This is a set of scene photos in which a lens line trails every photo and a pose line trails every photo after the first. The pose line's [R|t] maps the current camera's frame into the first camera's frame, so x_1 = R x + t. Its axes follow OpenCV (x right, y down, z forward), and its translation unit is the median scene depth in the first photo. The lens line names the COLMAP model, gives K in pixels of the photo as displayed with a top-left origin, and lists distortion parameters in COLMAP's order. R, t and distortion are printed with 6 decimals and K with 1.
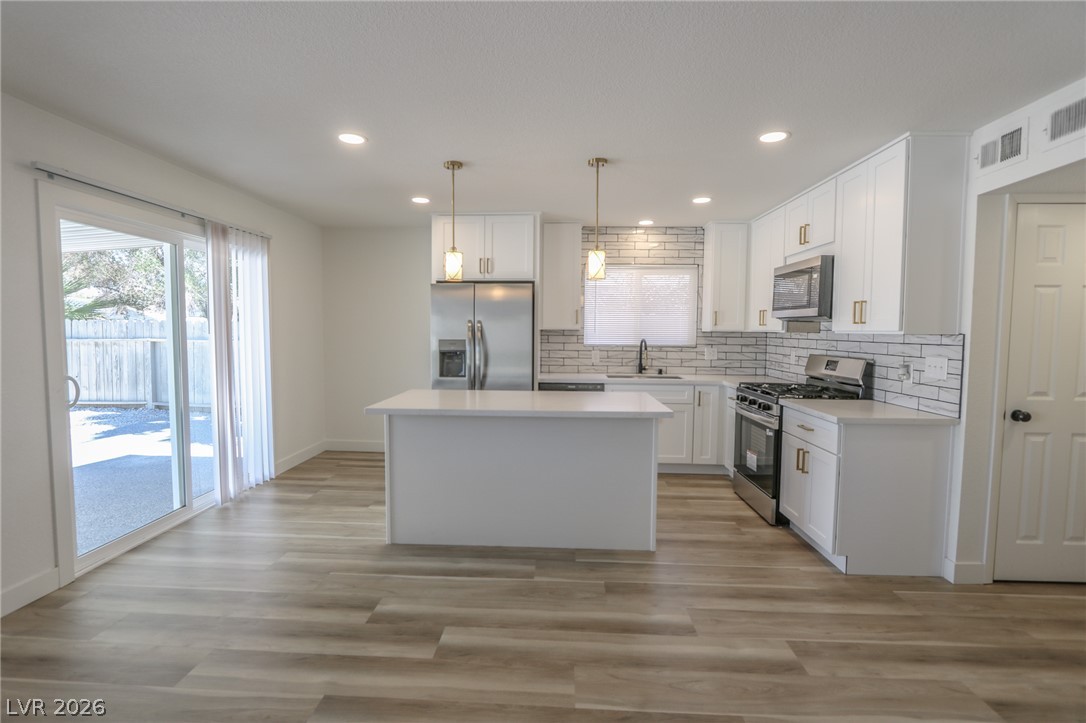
lens RADIAL K [[500.4, 0, 536.6], [0, 500.4, 356.0], [0, 0, 1]] dist [-0.014262, 0.001814]
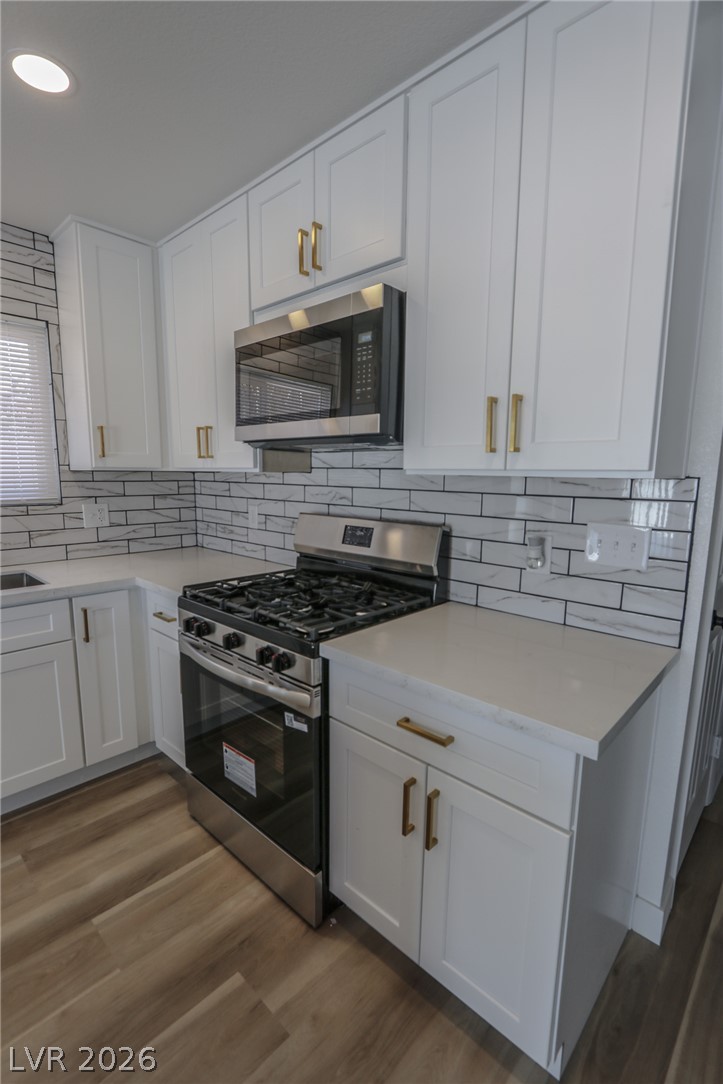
lens RADIAL K [[499.4, 0, 361.5], [0, 499.4, 551.9], [0, 0, 1]] dist [-0.014262, 0.001814]
pose [[0.648704, -0.122445, 0.751126, 0.211847], [0.035539, 0.990769, 0.130818, -0.035429], [-0.760211, -0.058168, 0.647068, 0.698649]]
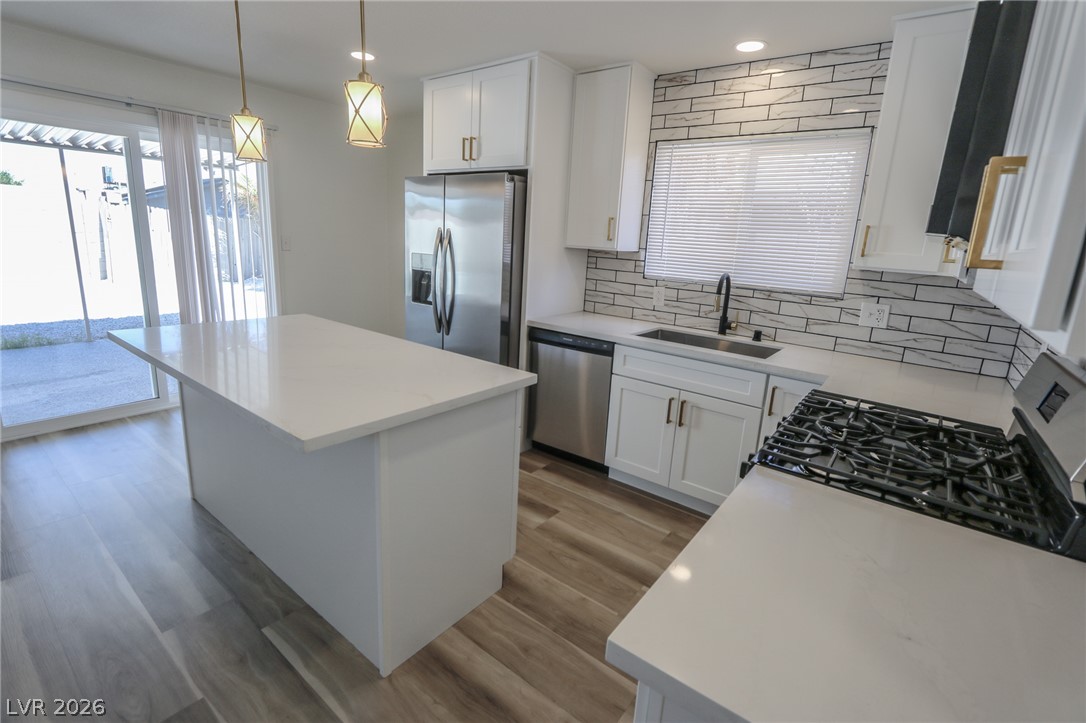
lens RADIAL K [[500.4, 0, 547.1], [0, 500.4, 347.1], [0, 0, 1]] dist [-0.014262, 0.001814]
pose [[0.821942, 0.158736, -0.547005, 0.527140], [-0.078831, 0.982841, 0.166759, -0.044330], [0.564090, -0.093945, 0.820352, 0.605588]]
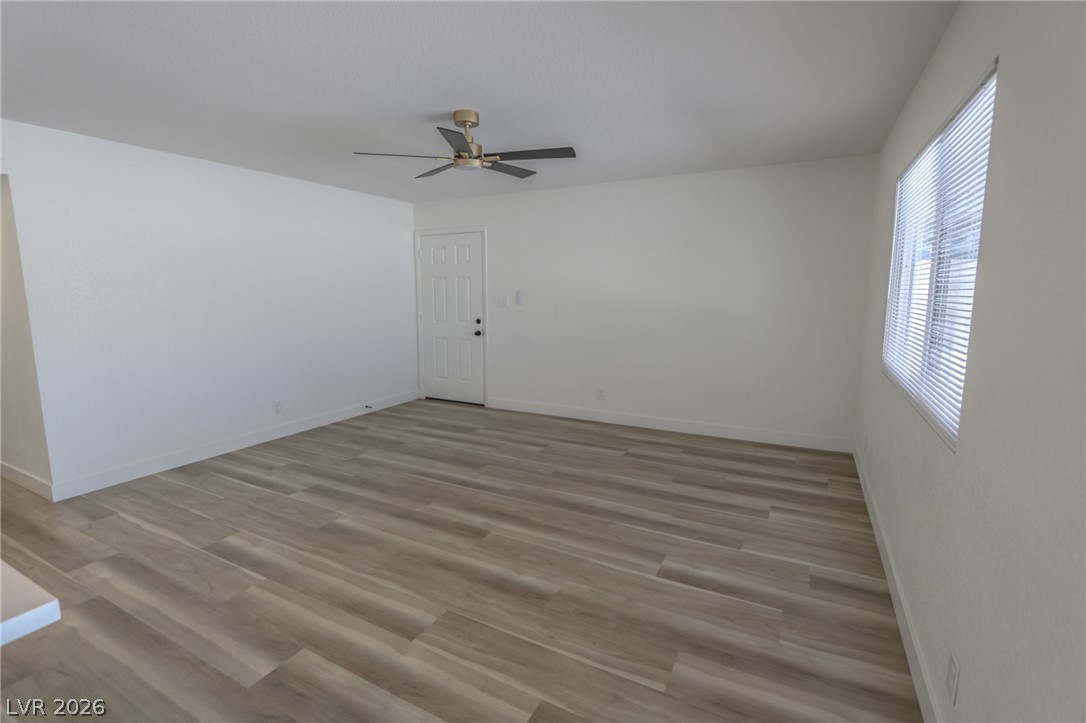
lens RADIAL K [[501.2, 0, 535.7], [0, 501.2, 359.4], [0, 0, 1]] dist [-0.015447, 0.003117]
pose [[-0.903642, -0.065569, 0.423240, -0.563912], [0.019600, 0.980845, 0.193800, -0.063451], [-0.427840, 0.183421, -0.885048, 0.895569]]
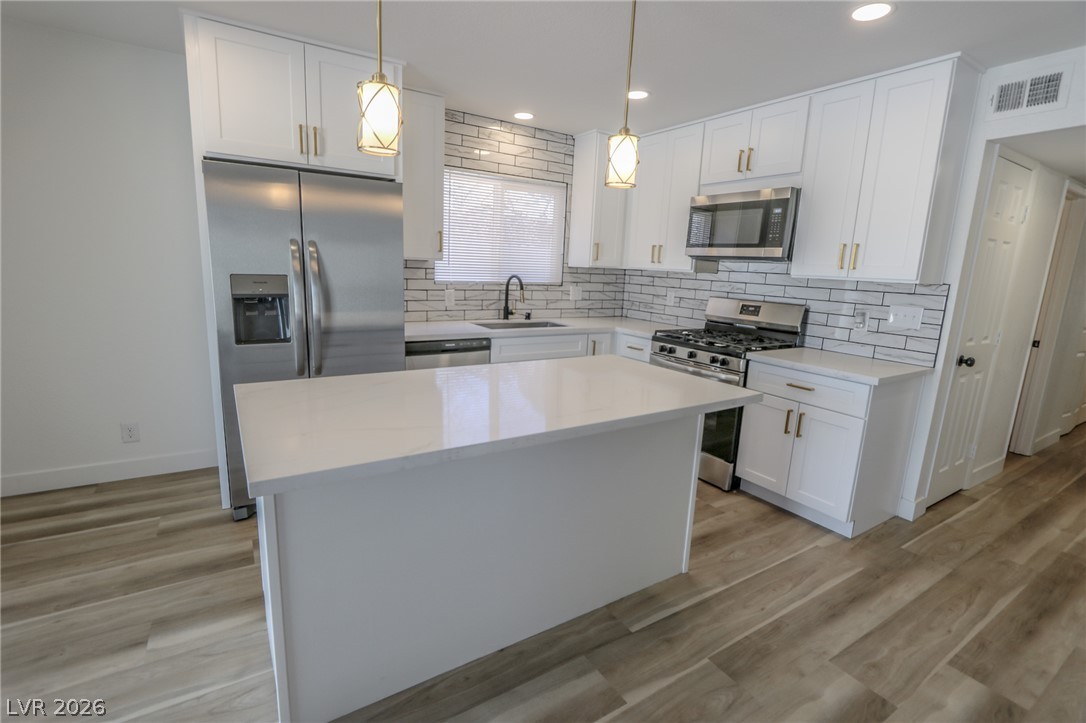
lens RADIAL K [[500.4, 0, 535.9], [0, 500.4, 358.6], [0, 0, 1]] dist [-0.014262, 0.001814]
pose [[0.818254, -0.081928, 0.568989, -0.300675], [-0.004381, 0.988875, 0.148686, -0.030952], [-0.574841, -0.124156, 0.808791, 0.488364]]
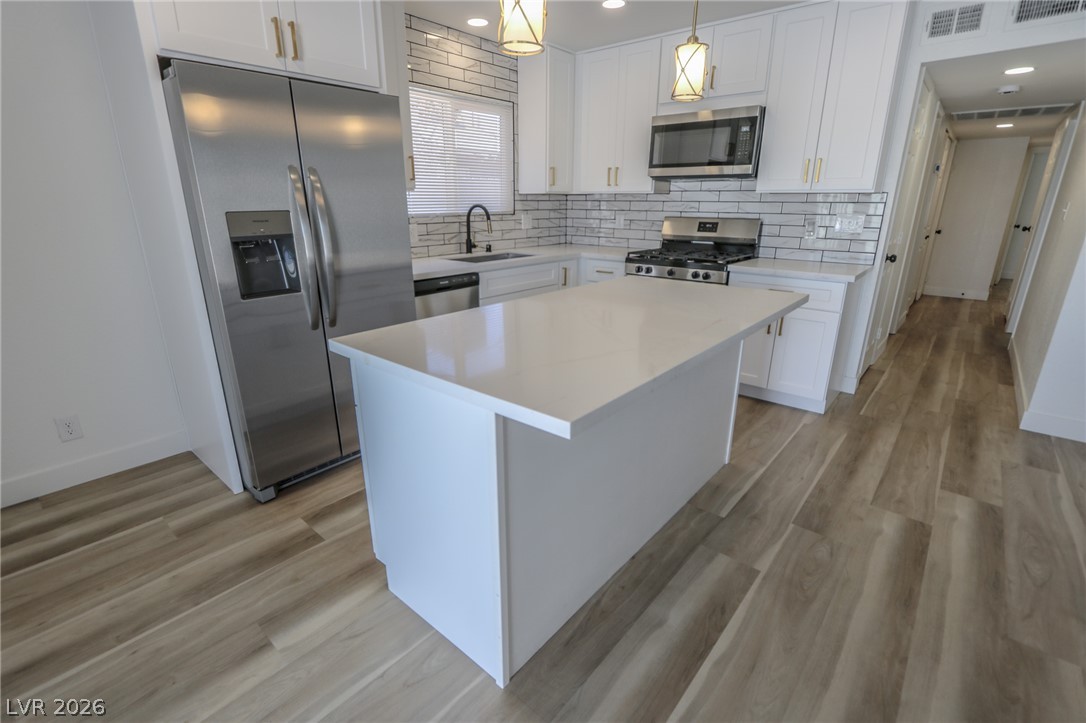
lens RADIAL K [[500.4, 0, 533.5], [0, 500.4, 361.0], [0, 0, 1]] dist [-0.014262, 0.001814]
pose [[0.617658, -0.248857, 0.746035, -0.480913], [0.046536, 0.958518, 0.281207, -0.023398], [-0.785068, -0.138973, 0.603618, 0.667999]]
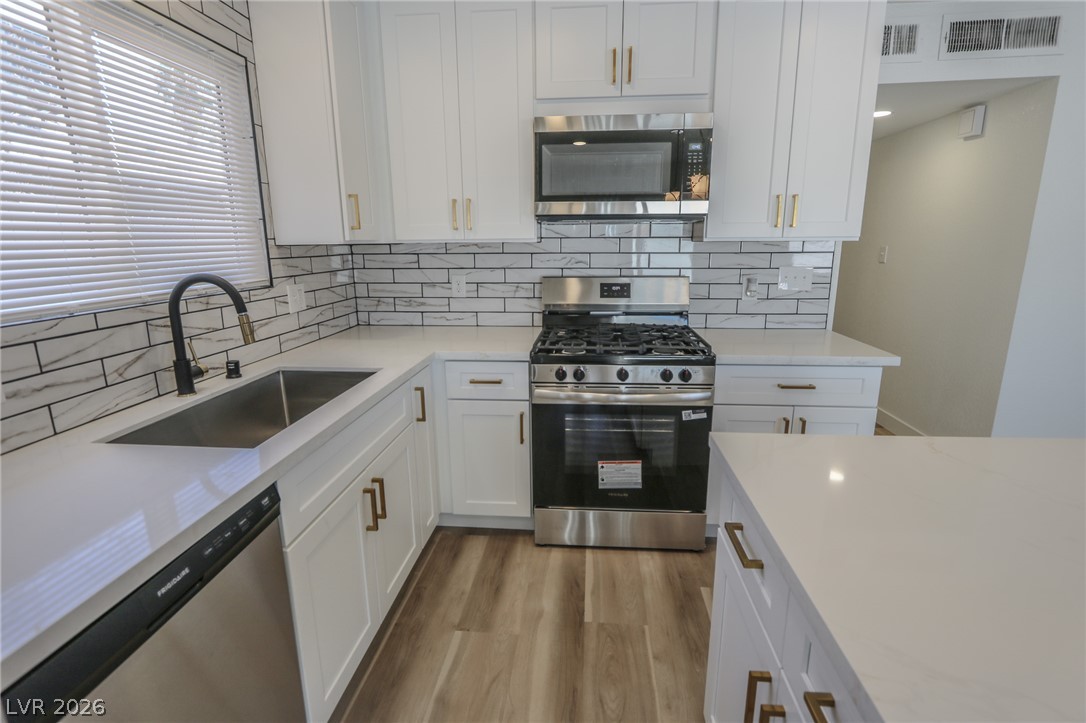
lens RADIAL K [[501.2, 0, 544.3], [0, 501.2, 348.8], [0, 0, 1]] dist [-0.015447, 0.003117]
pose [[0.040583, -0.220570, 0.974526, -0.098476], [0.061164, 0.974049, 0.217915, -0.061965], [-0.997302, 0.050762, 0.053021, 1.131999]]
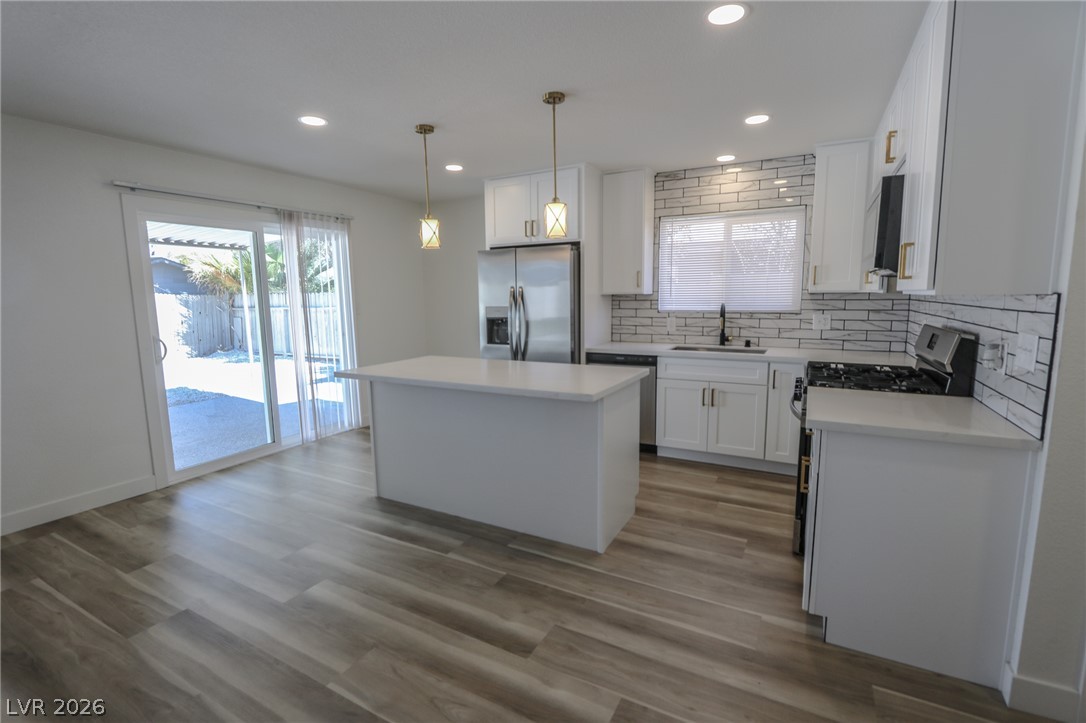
lens RADIAL K [[500.4, 0, 535.9], [0, 500.4, 358.0], [0, 0, 1]] dist [-0.014262, 0.001814]
pose [[0.897450, 0.036391, -0.439612, 0.432990], [-0.003356, 0.997126, 0.075692, -0.008420], [0.441103, -0.066454, 0.894993, 0.174496]]
